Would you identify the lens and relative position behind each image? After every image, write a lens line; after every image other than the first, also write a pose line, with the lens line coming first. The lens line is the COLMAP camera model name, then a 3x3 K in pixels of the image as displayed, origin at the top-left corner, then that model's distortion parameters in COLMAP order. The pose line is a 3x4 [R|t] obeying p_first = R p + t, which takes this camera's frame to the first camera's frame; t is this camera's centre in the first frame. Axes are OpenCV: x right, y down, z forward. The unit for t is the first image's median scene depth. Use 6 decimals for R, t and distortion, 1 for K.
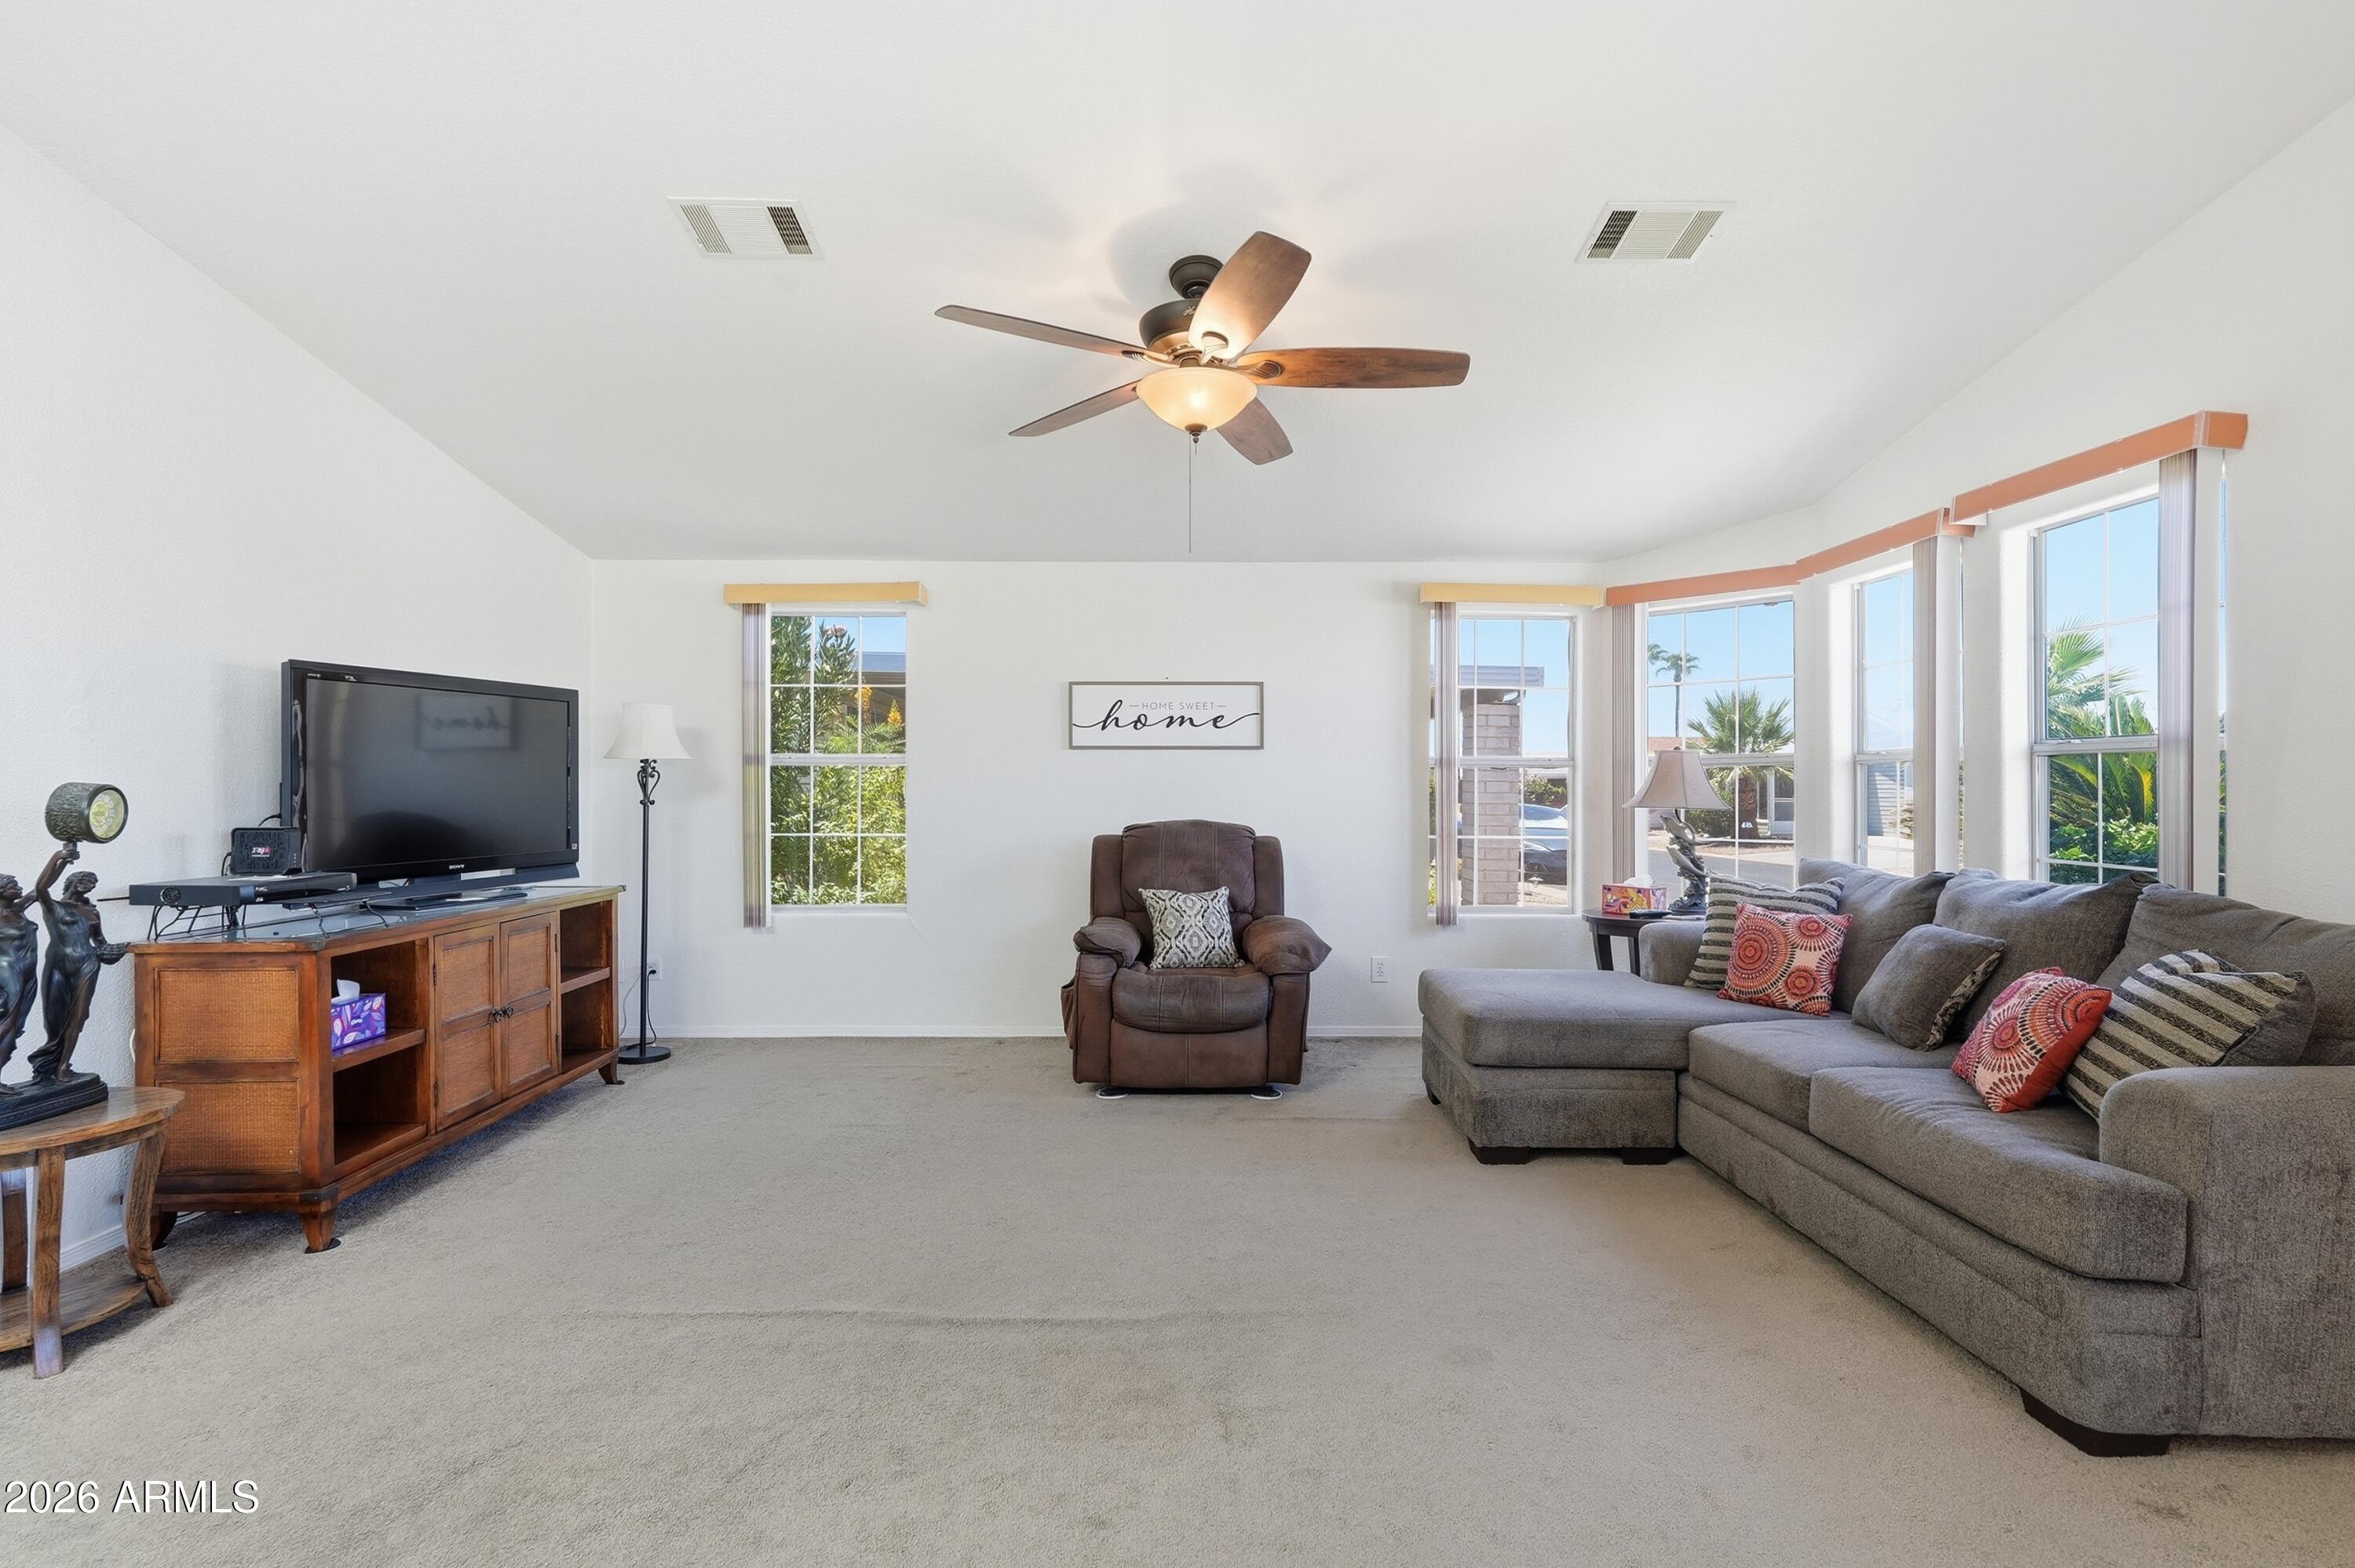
lens RADIAL K [[1084.8, 0, 1153.5], [0, 1084.8, 773.9], [0, 0, 1]] dist [-0.000896, 0.000880]
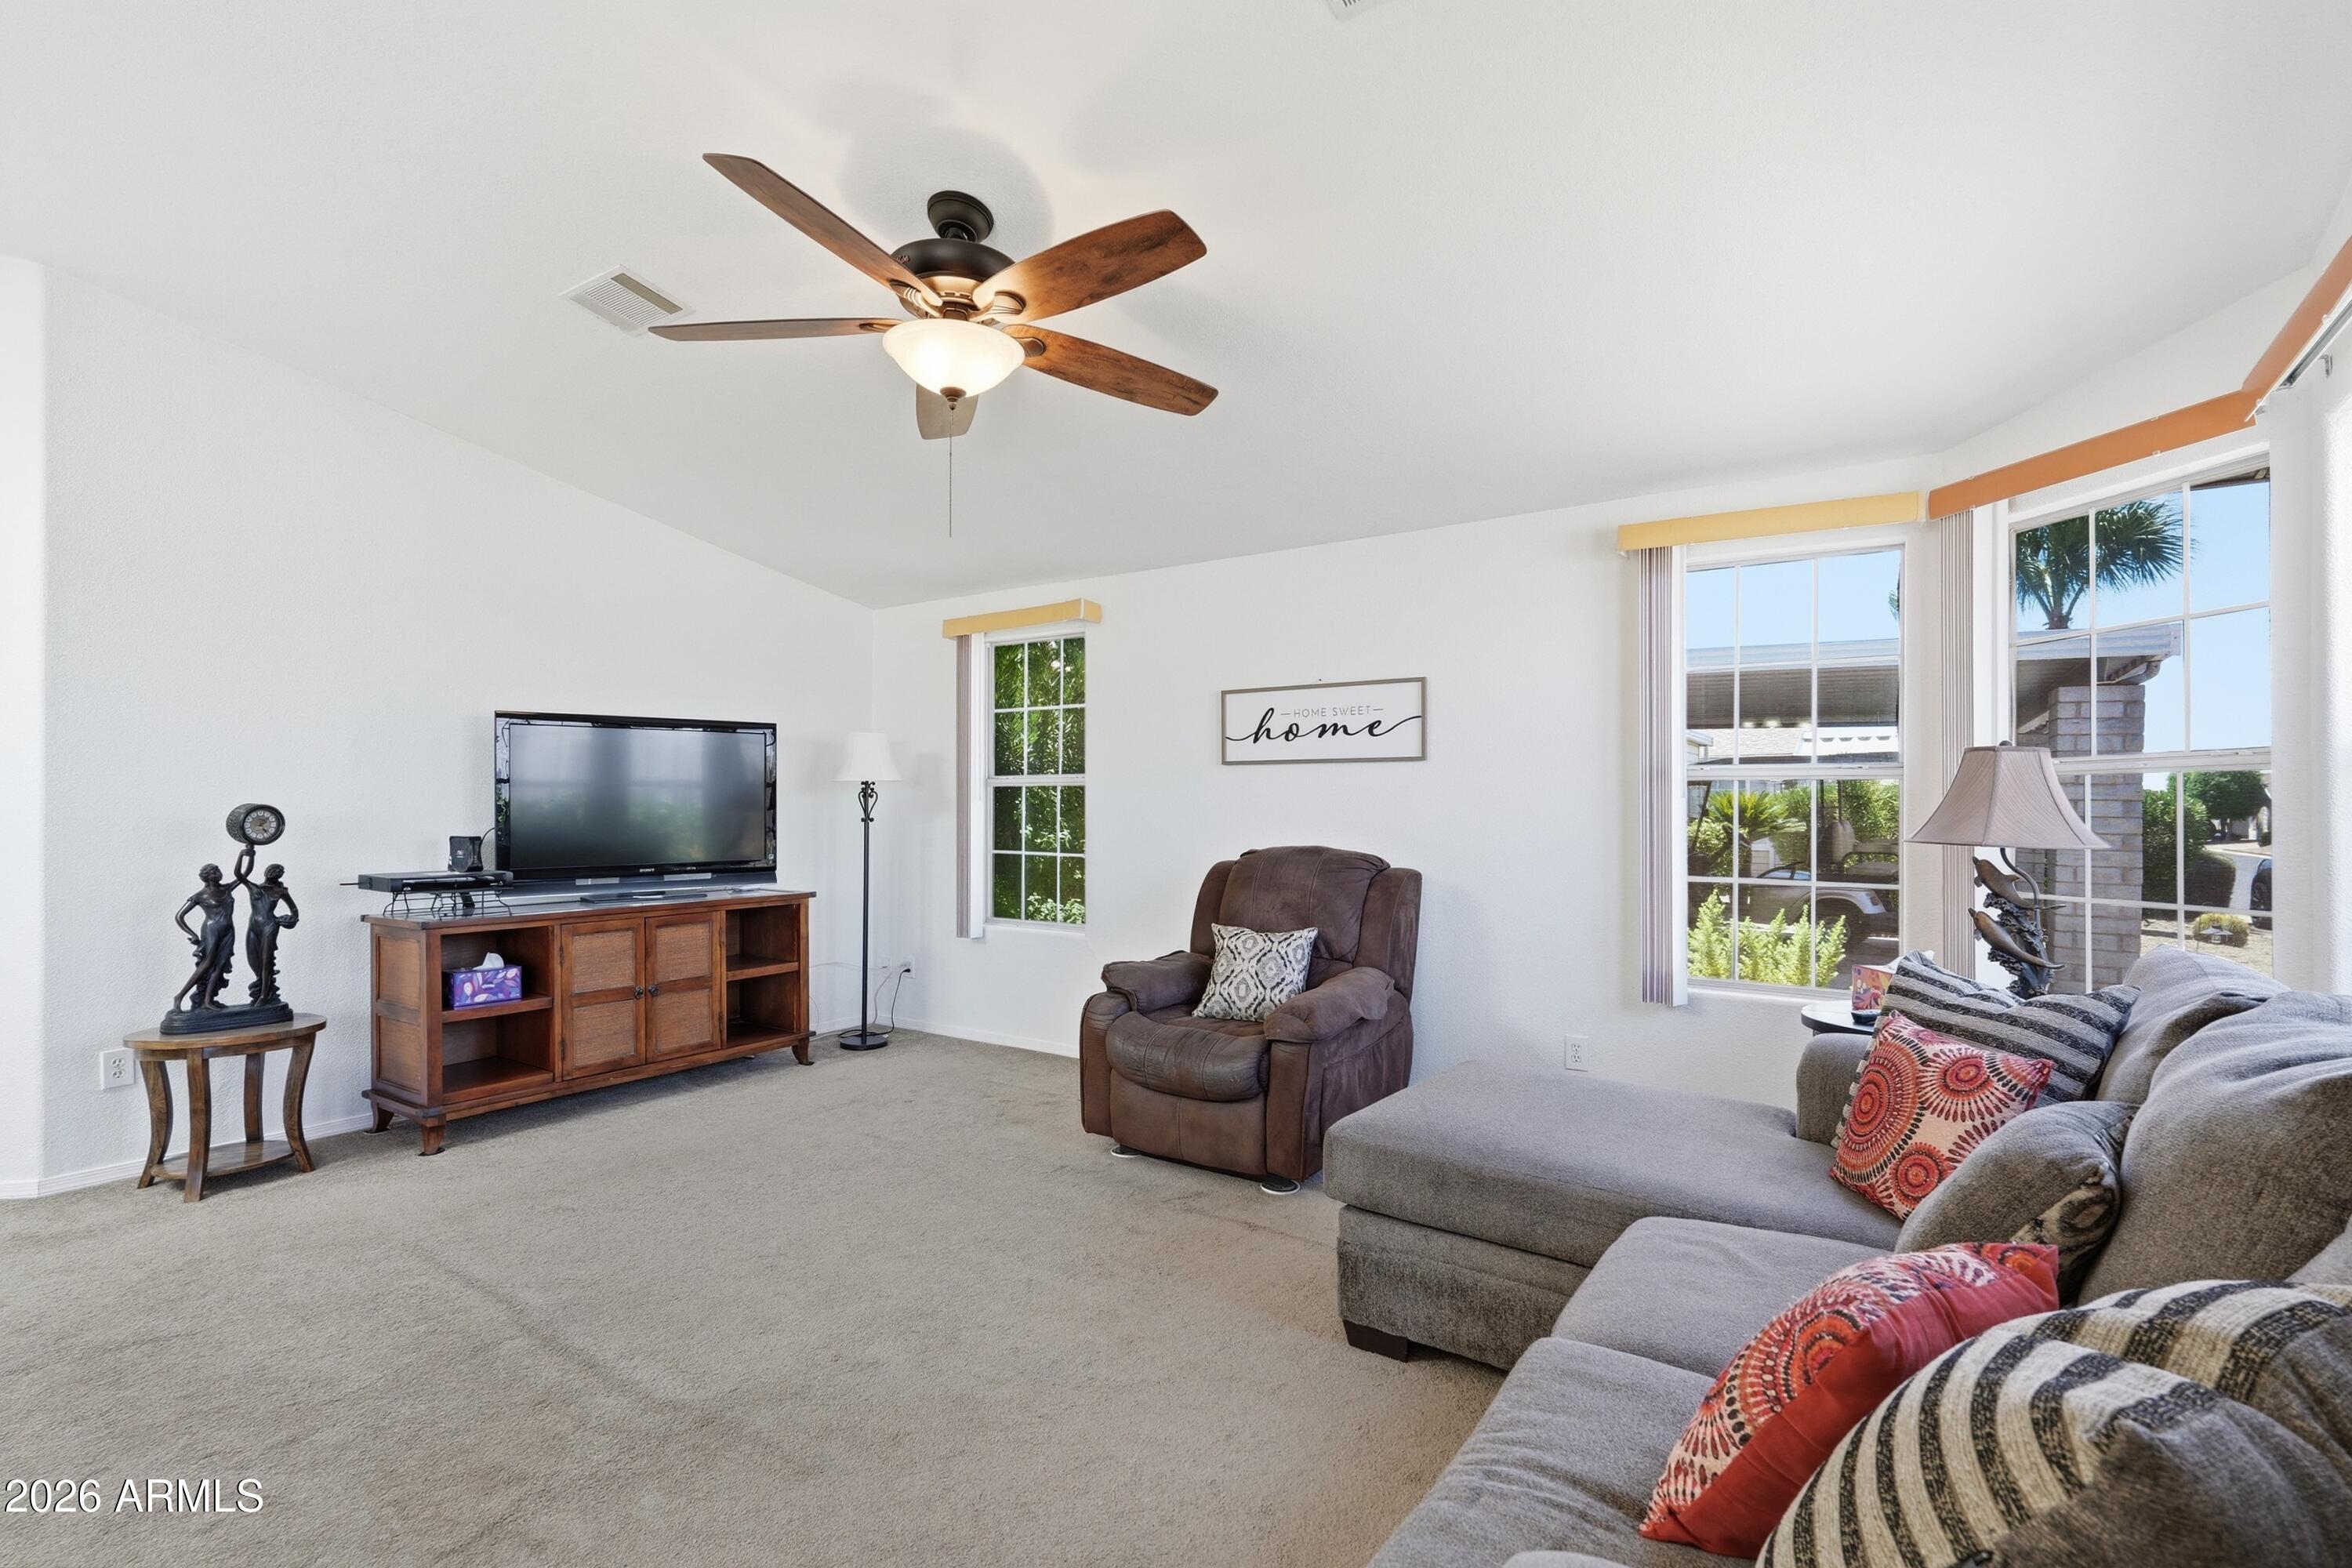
lens RADIAL K [[1072.2, 0, 1180.4], [0, 1072.2, 787.7], [0, 0, 1]] dist [-0.001852, 0.000396]
pose [[0.824078, -0.007977, -0.566420, 0.487800], [0.005566, 0.999967, -0.005985, 0.001464], [0.566449, 0.001780, 0.824095, 0.290549]]
